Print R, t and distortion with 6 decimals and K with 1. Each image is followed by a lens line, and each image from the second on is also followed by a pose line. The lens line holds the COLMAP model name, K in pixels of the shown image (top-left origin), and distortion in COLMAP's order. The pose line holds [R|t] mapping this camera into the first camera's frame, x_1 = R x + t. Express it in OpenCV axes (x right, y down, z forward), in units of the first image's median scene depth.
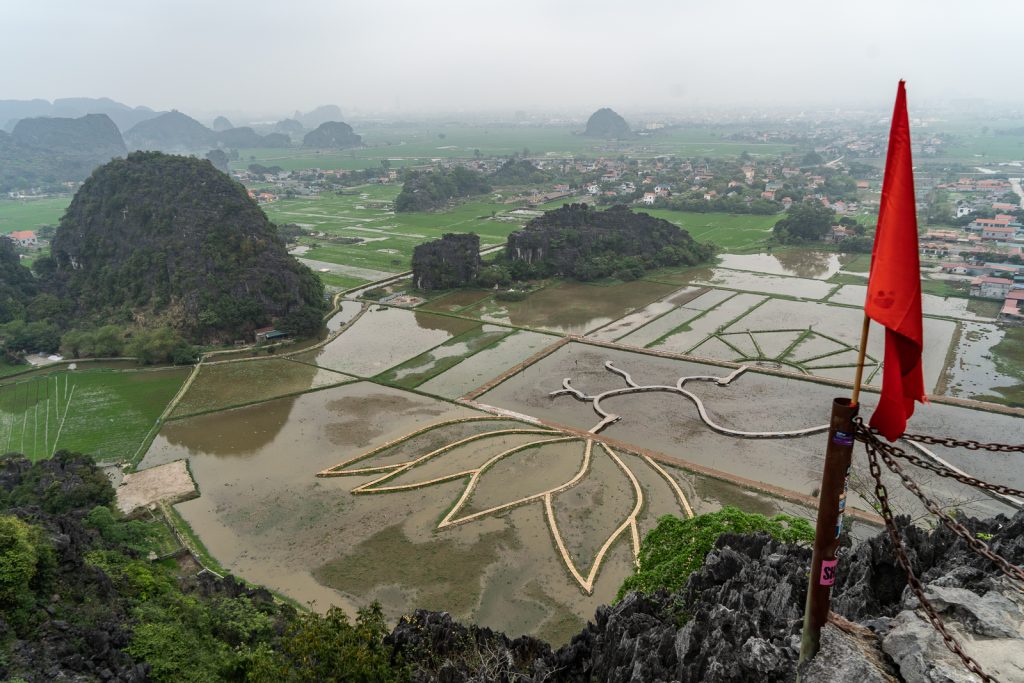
lens RADIAL K [[704.0, 0, 512.0], [0, 704.0, 341.5], [0, 0, 1]] dist [-0.004369, 0.000081]
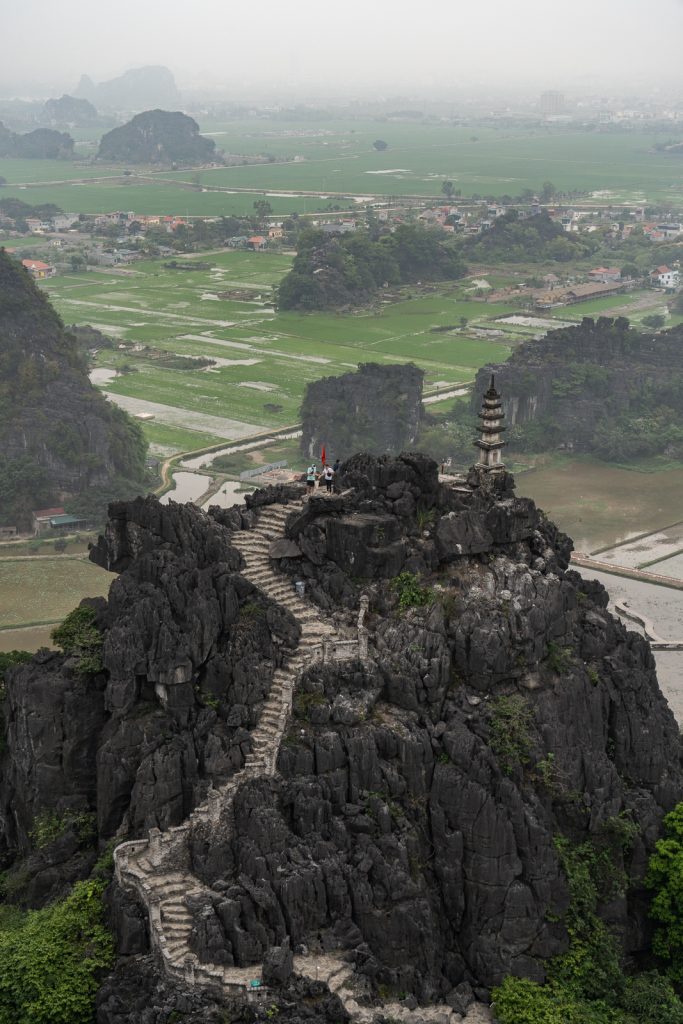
lens RADIAL K [[1617.7, 0, 341.5], [0, 1617.7, 512.0], [0, 0, 1]] dist [0.024641, 0.037918]
pose [[0.992009, 0.058409, -0.111831, 0.027525], [-0.063561, 0.997048, -0.043068, 0.015490], [0.108986, 0.049831, 0.992794, -0.194570]]
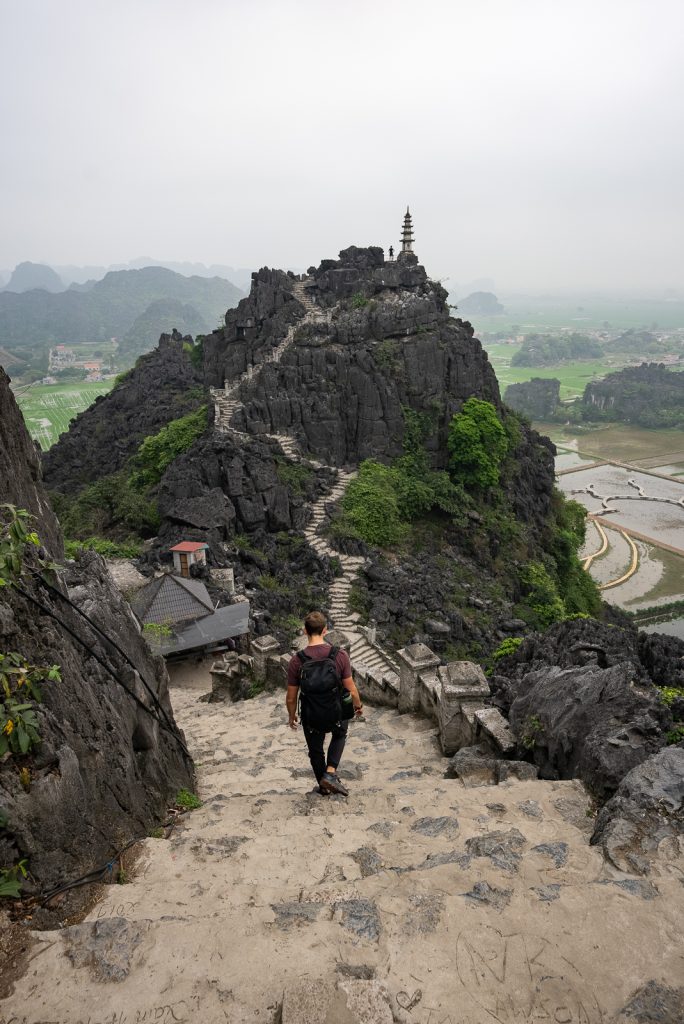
lens RADIAL K [[678.0, 0, 342.0], [0, 678.0, 512.0], [0, 0, 1]] dist [-0.023357, 0.000911]
pose [[0.899244, 0.159295, -0.407413, 0.090793], [-0.156673, 0.986839, 0.040036, 0.063423], [0.408428, 0.027829, 0.912366, -0.168533]]
